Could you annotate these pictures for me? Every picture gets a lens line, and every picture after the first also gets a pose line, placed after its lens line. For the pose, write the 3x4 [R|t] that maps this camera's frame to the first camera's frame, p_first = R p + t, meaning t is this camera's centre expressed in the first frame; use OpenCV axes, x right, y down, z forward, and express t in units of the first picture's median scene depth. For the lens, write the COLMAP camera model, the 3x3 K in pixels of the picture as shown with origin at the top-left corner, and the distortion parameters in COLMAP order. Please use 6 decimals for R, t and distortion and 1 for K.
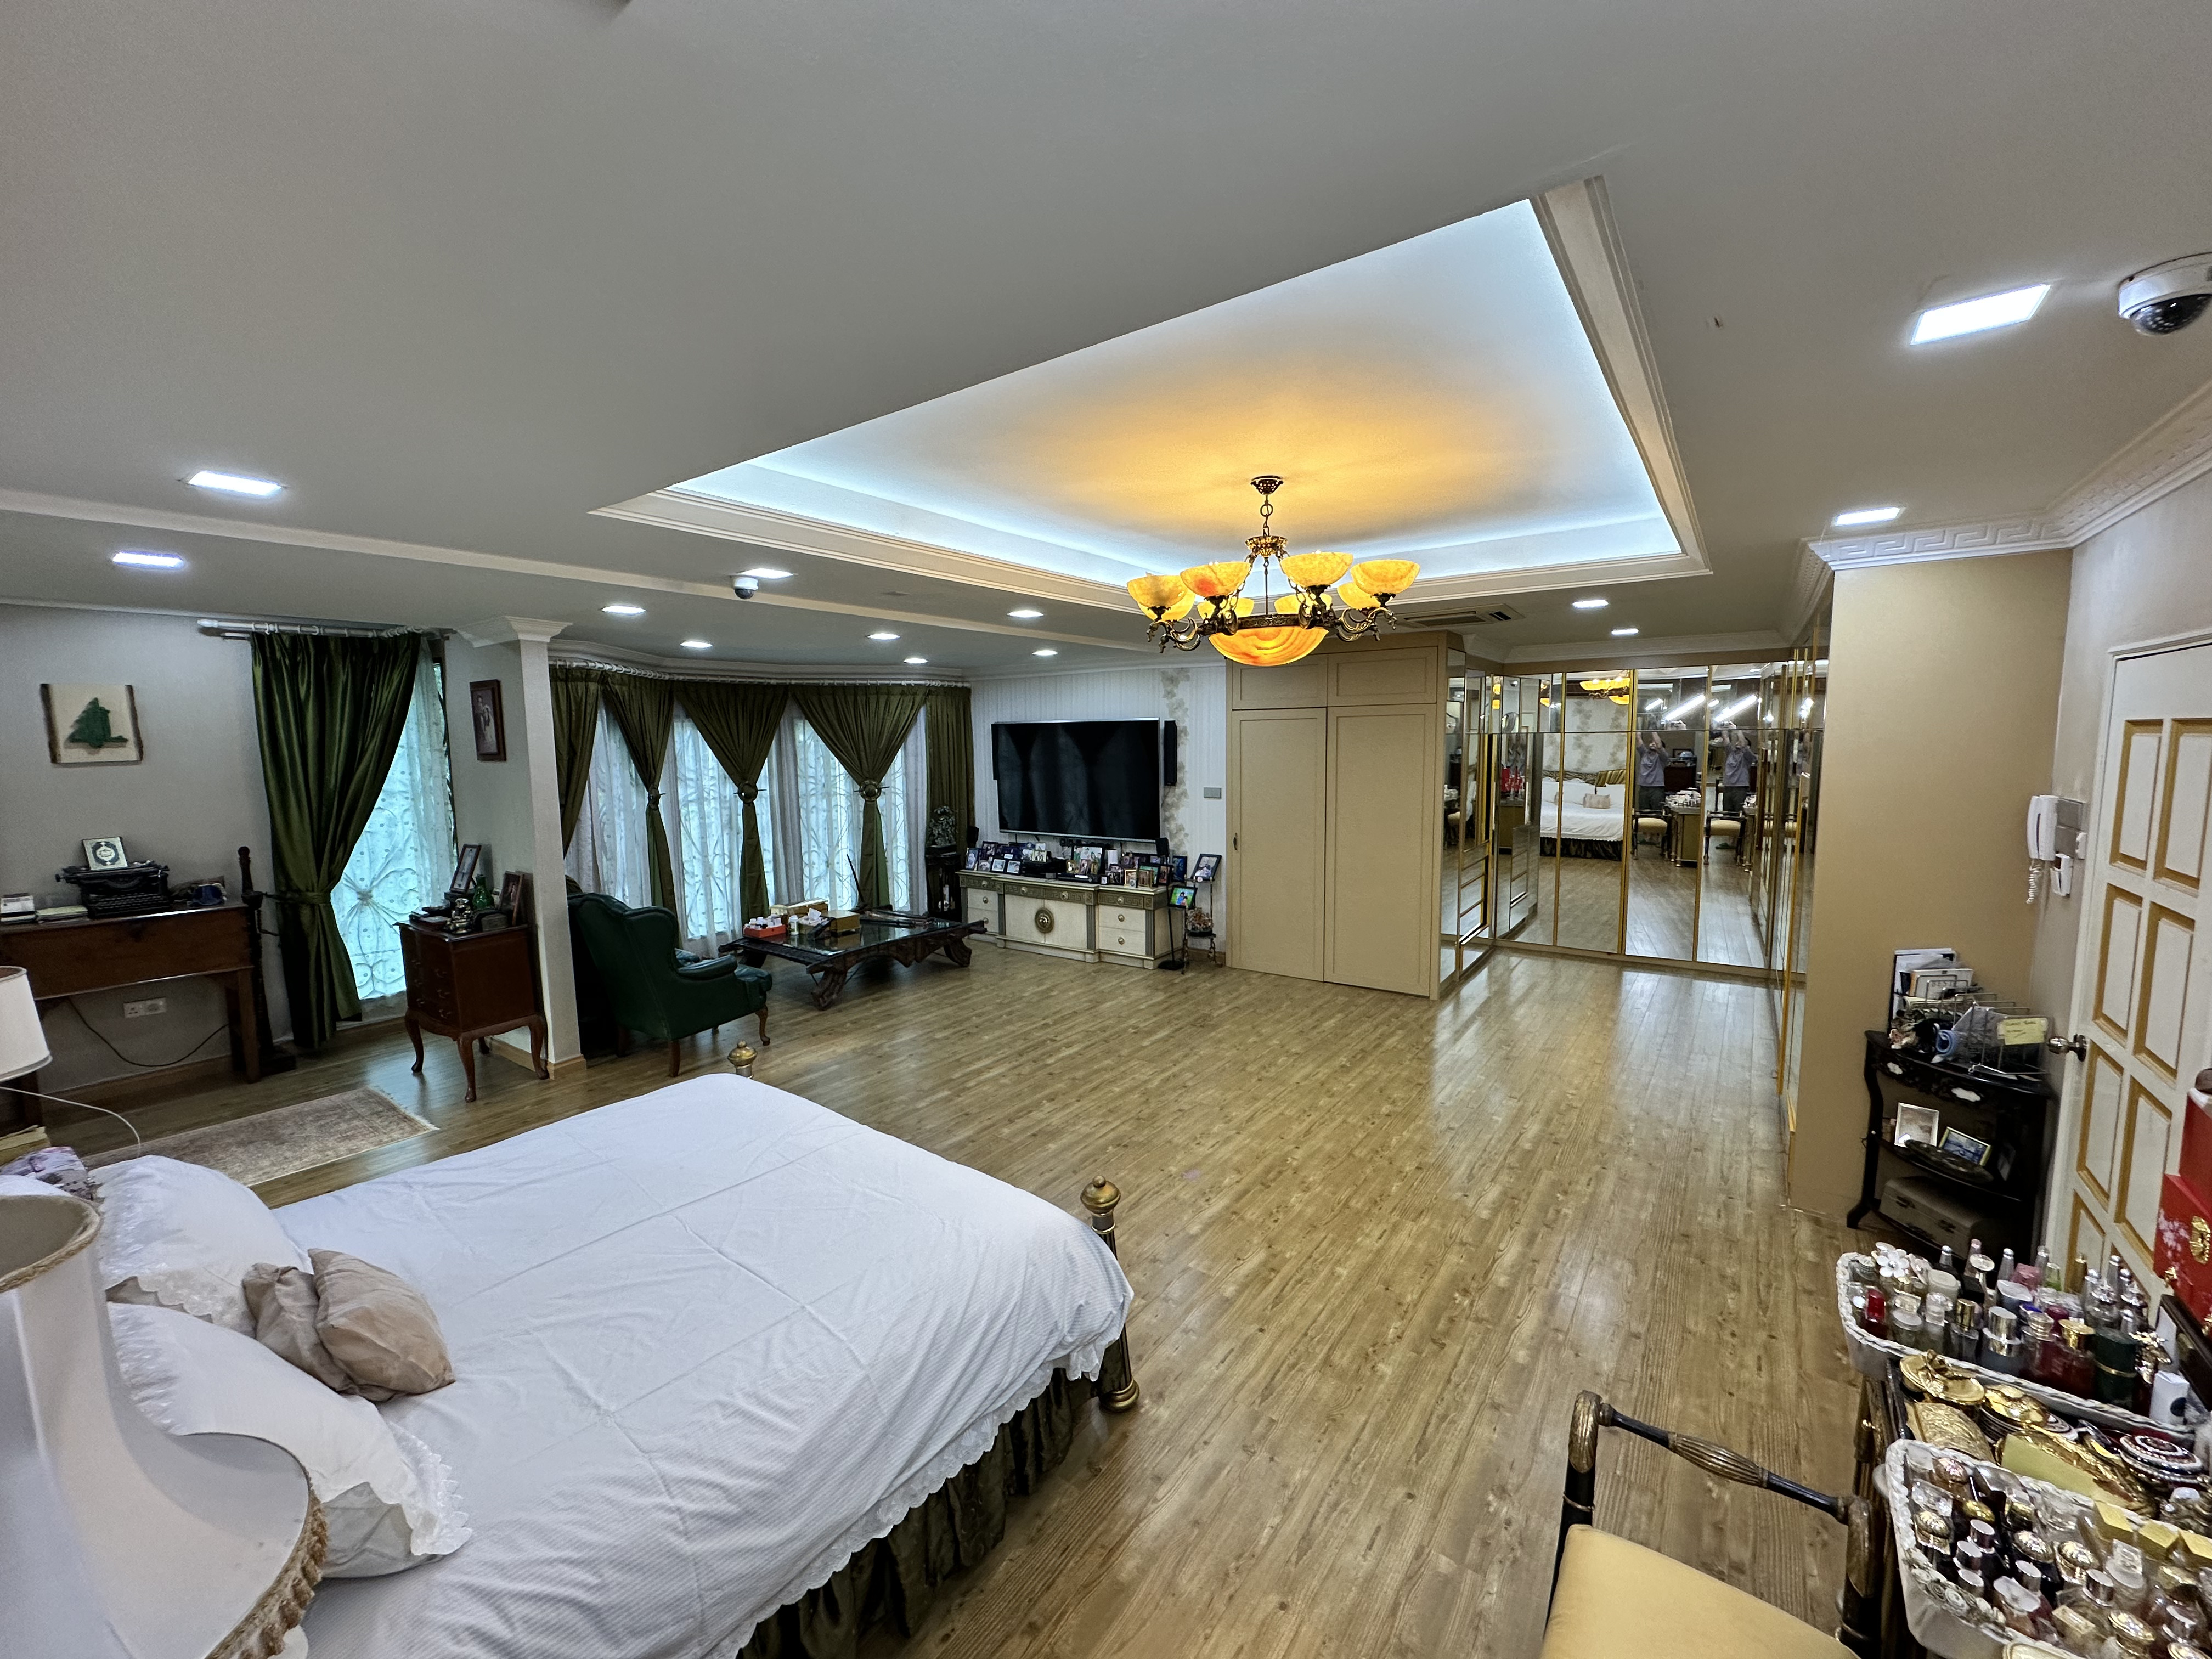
lens RADIAL K [[886.3, 0, 1116.8], [0, 886.3, 829.8], [0, 0, 1]] dist [-0.000615, -0.000089]
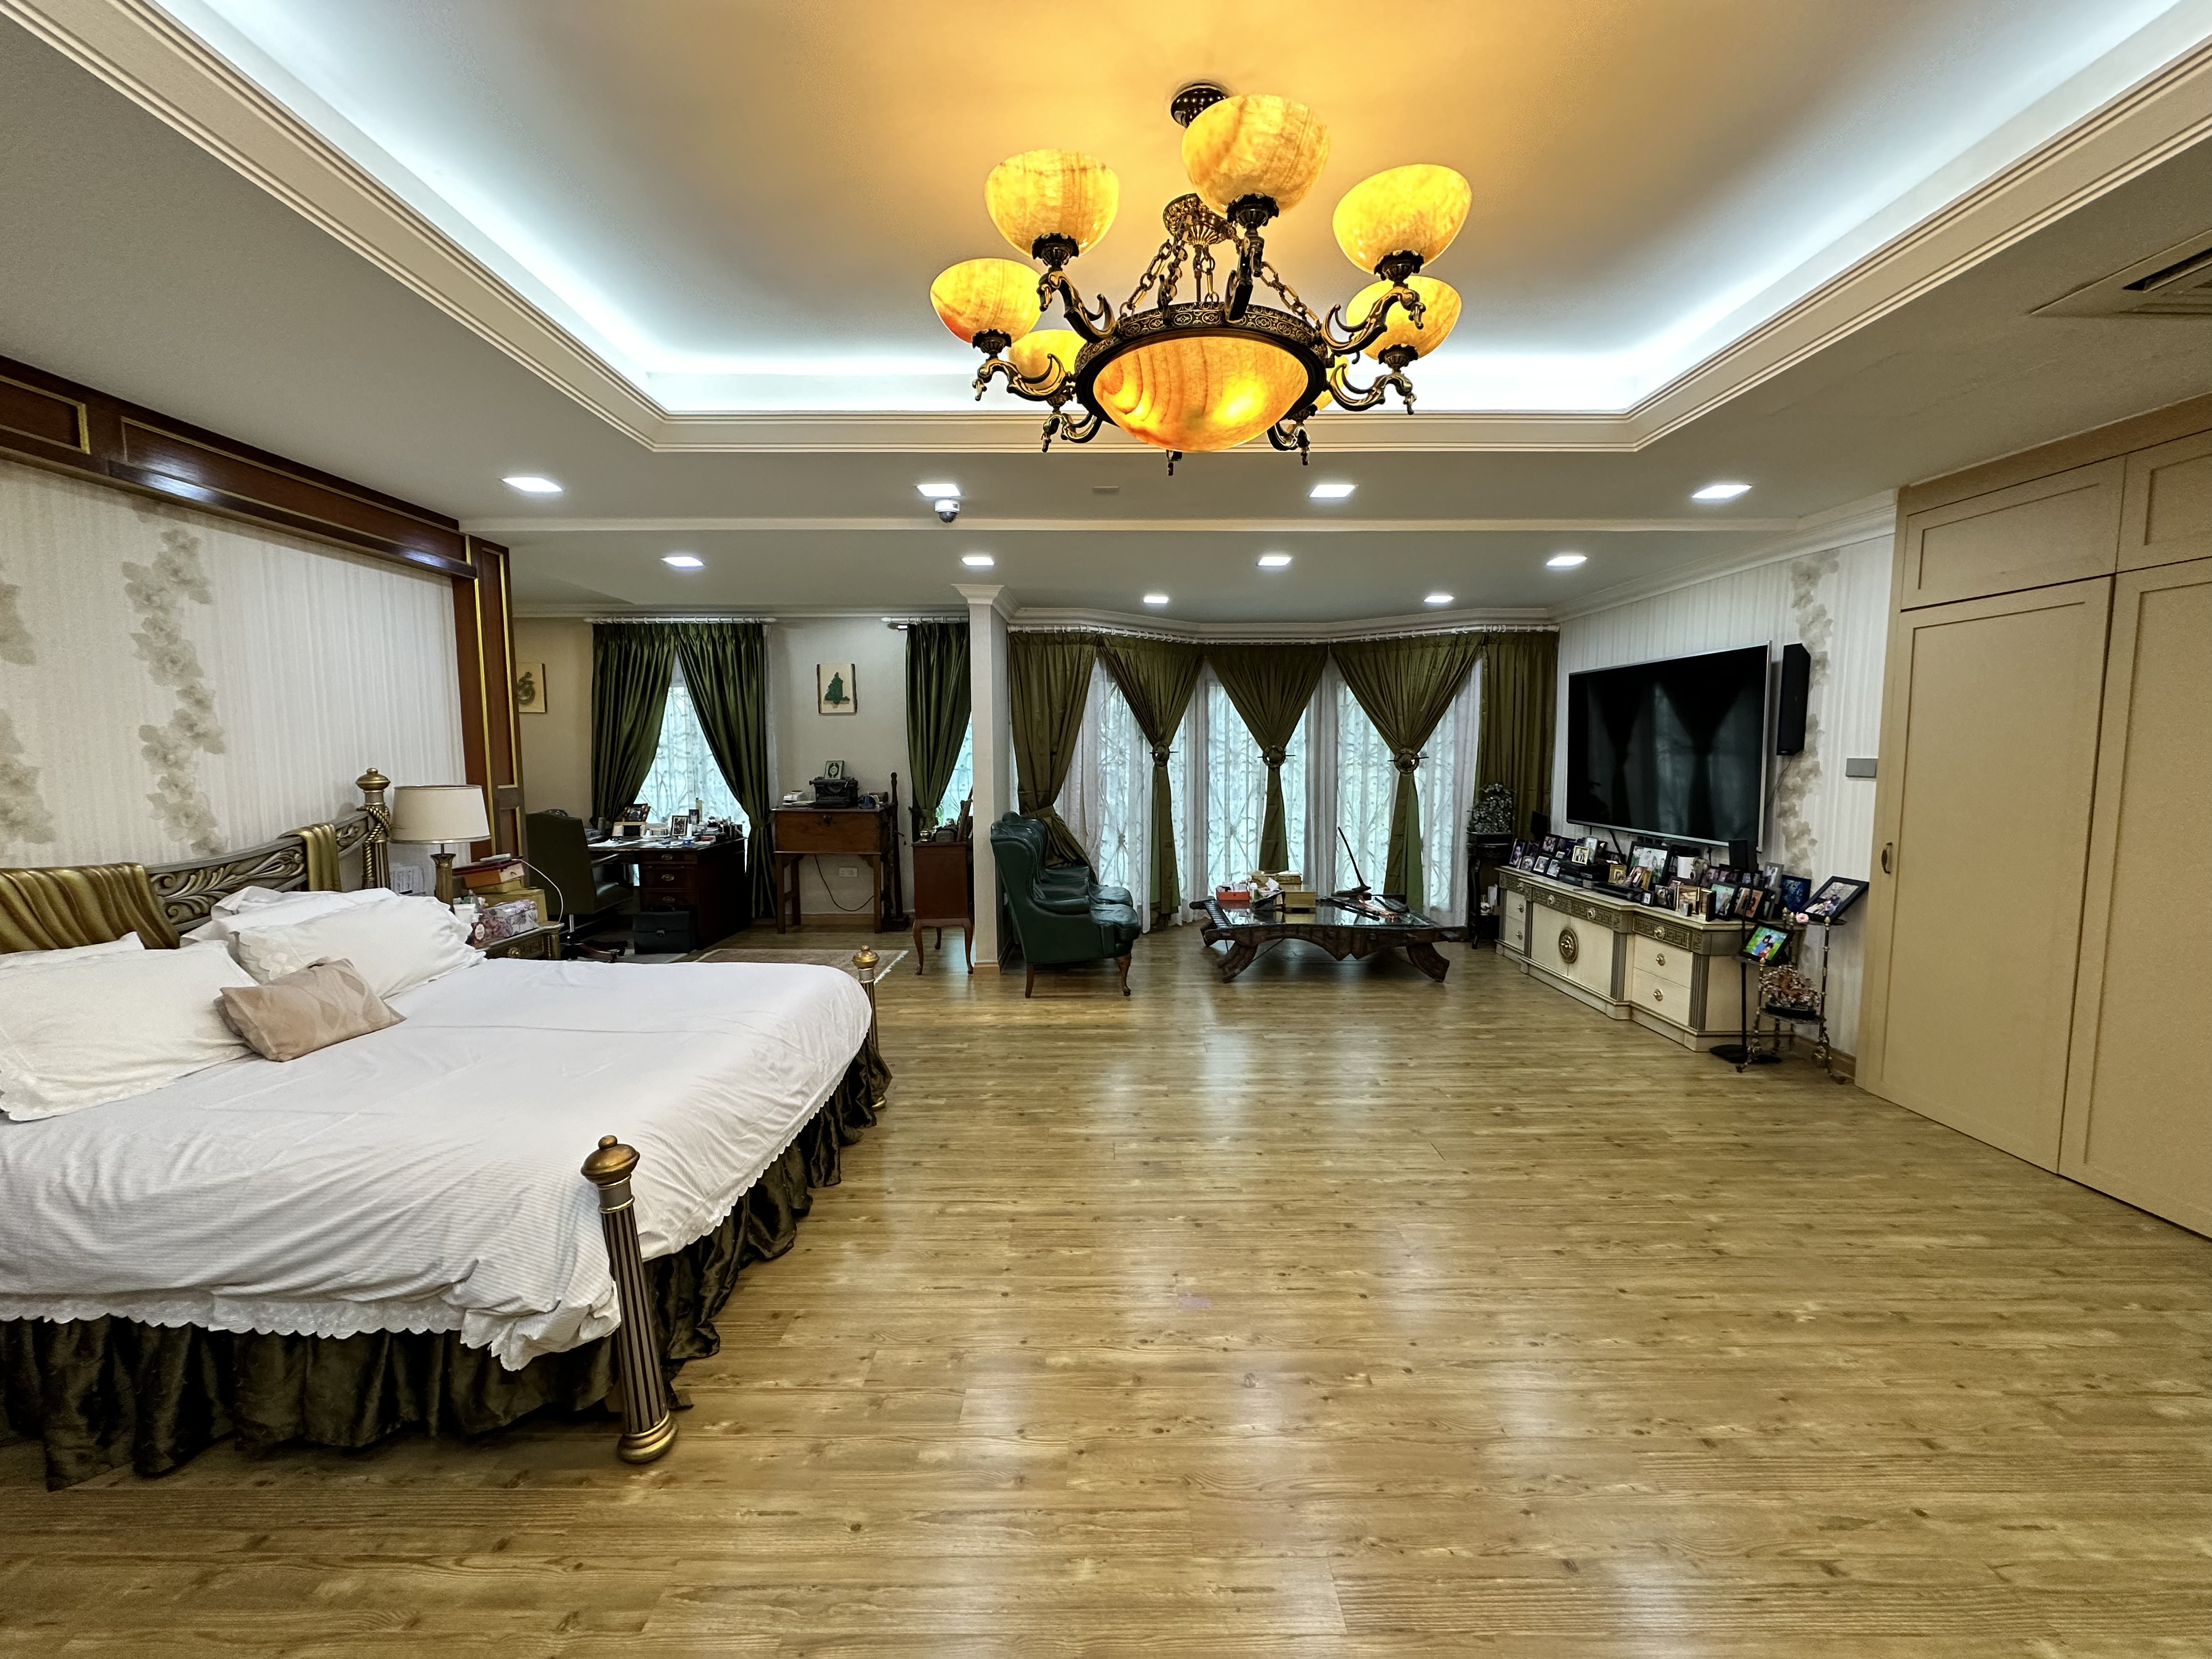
lens RADIAL K [[886.3, 0, 1103.6], [0, 886.3, 829.9], [0, 0, 1]] dist [-0.000615, -0.000089]
pose [[0.585005, 0.083925, -0.806676, 0.279132], [-0.091325, 0.995122, 0.037301, 0.019098], [0.805872, 0.051849, 0.589816, 0.293924]]
